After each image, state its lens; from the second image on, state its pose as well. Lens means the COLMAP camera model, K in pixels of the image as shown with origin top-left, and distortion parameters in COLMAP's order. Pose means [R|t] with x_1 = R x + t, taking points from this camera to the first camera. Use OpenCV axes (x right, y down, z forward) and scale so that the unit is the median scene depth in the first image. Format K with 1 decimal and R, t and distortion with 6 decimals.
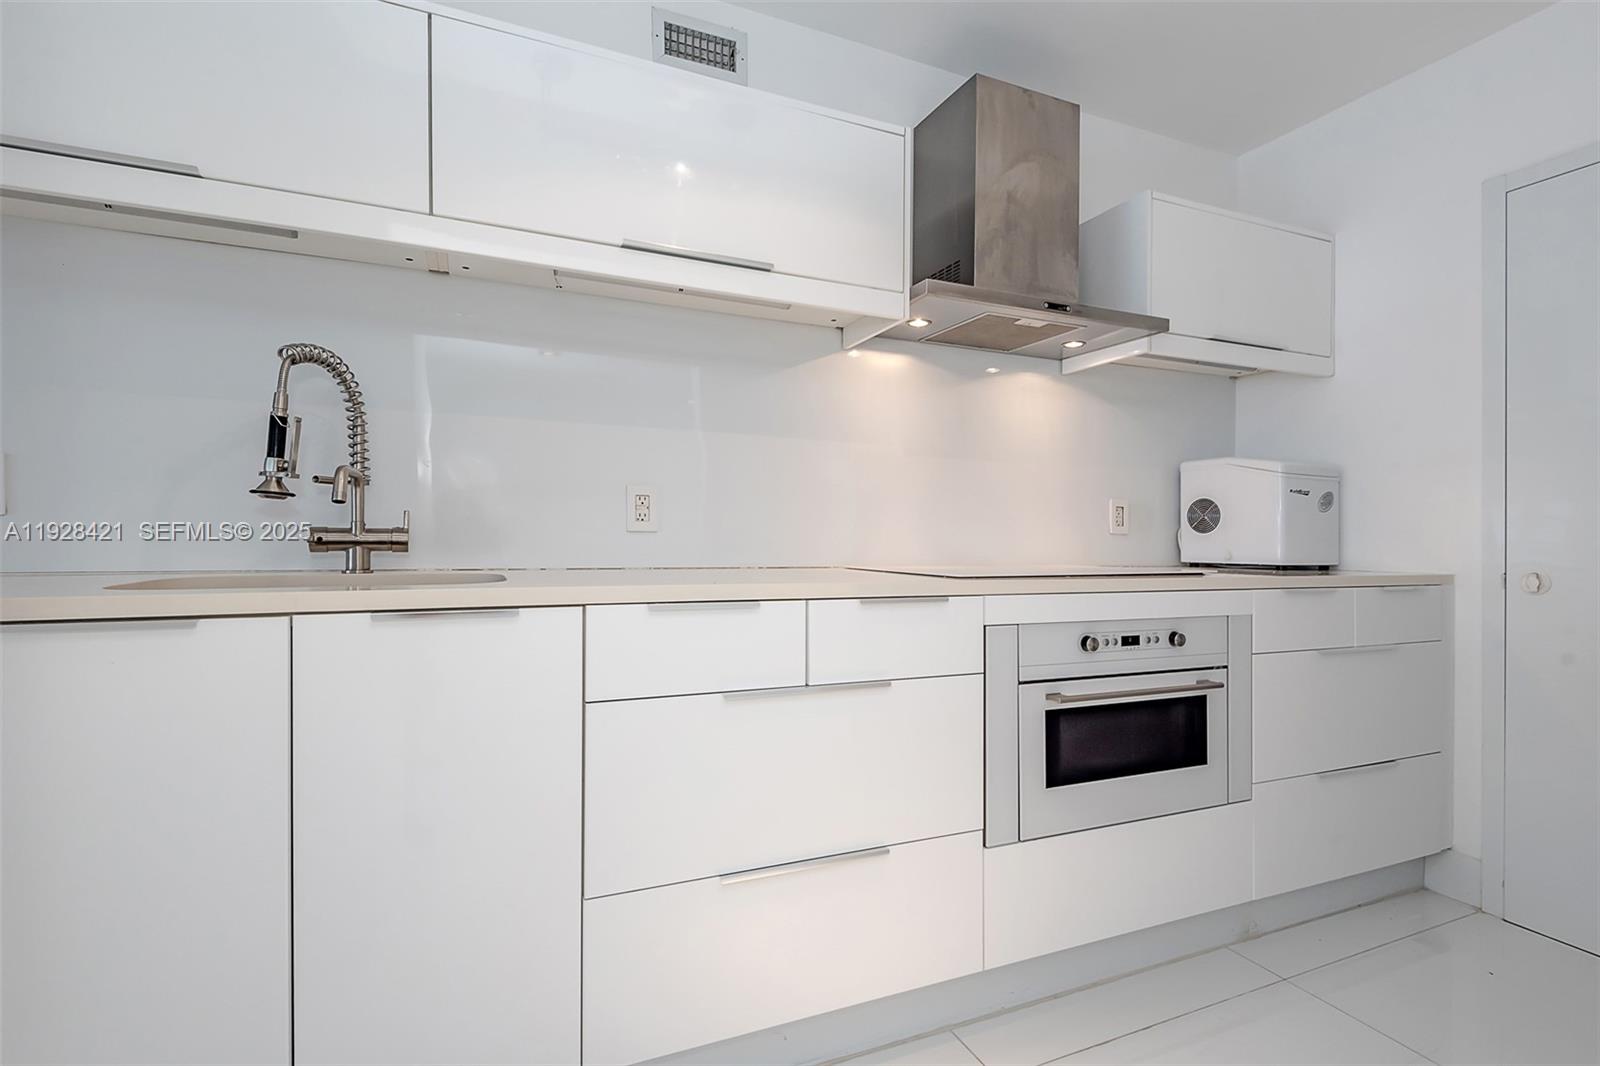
lens RADIAL K [[746.2, 0, 788.8], [0, 746.2, 543.0], [0, 0, 1]] dist [0.021098, -0.013871]
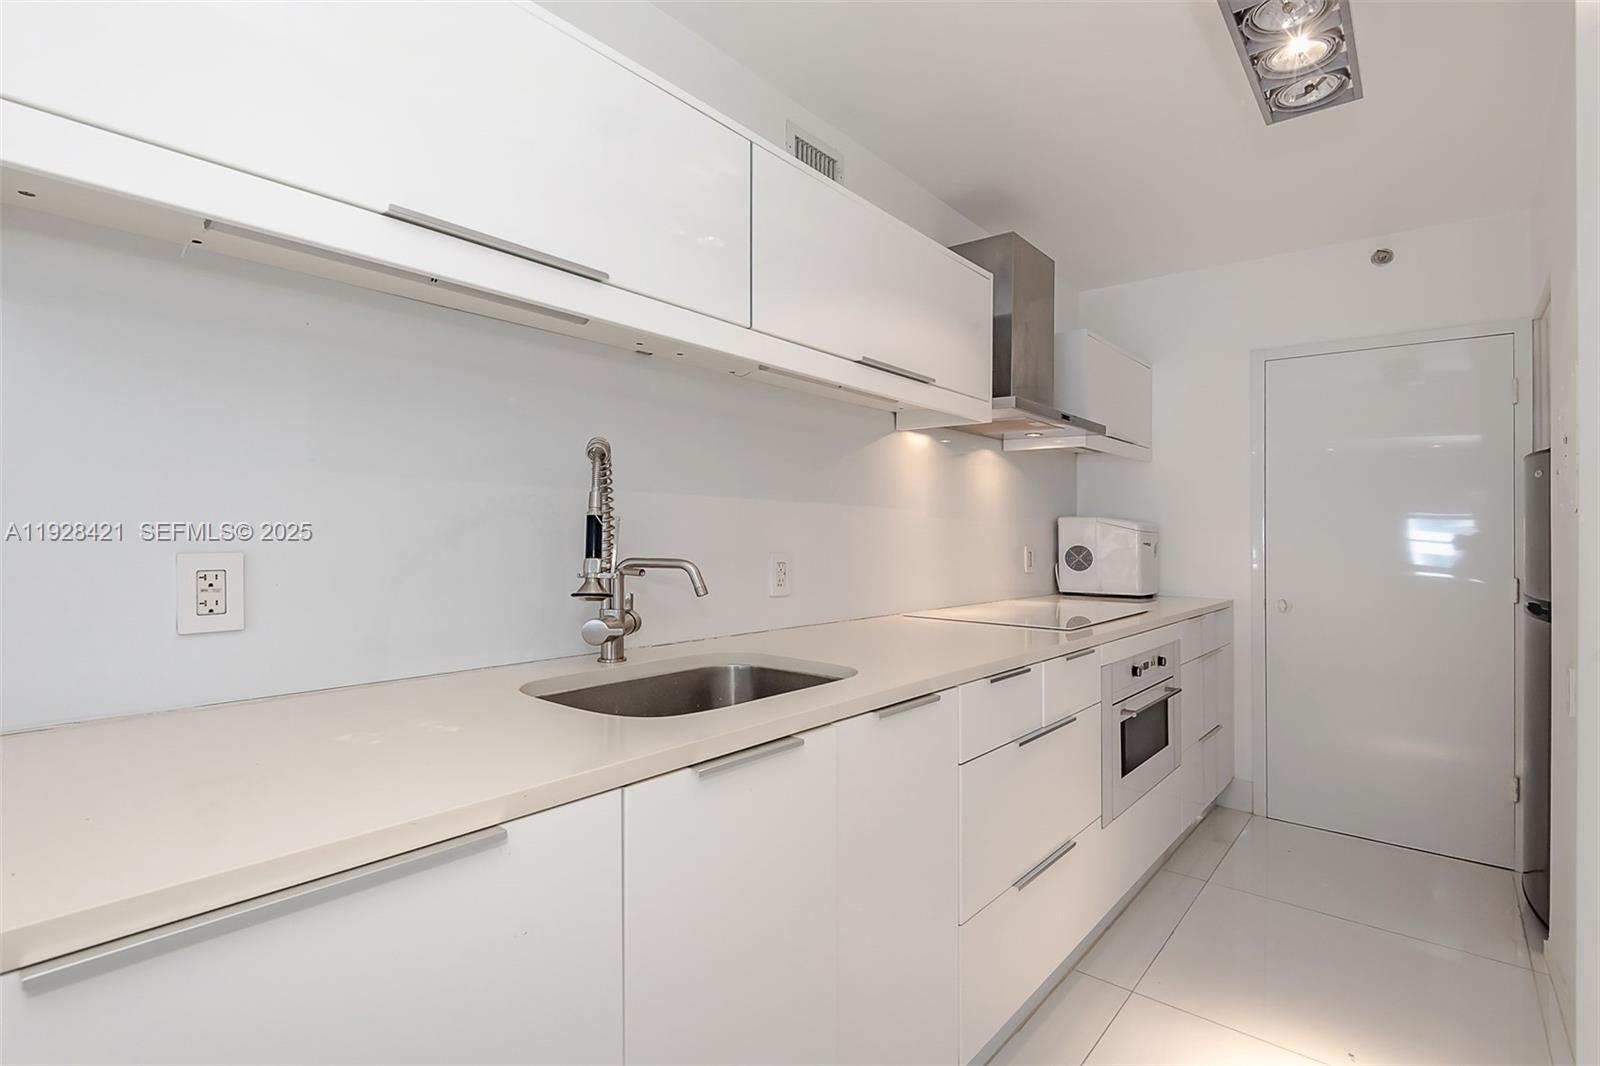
lens RADIAL K [[746.2, 0, 807.3], [0, 746.2, 537.6], [0, 0, 1]] dist [0.021098, -0.013871]
pose [[0.893905, -0.007447, 0.448196, -0.602462], [0.007958, 0.999968, 0.000743, -0.096223], [-0.448187, 0.002902, 0.893935, 0.009964]]
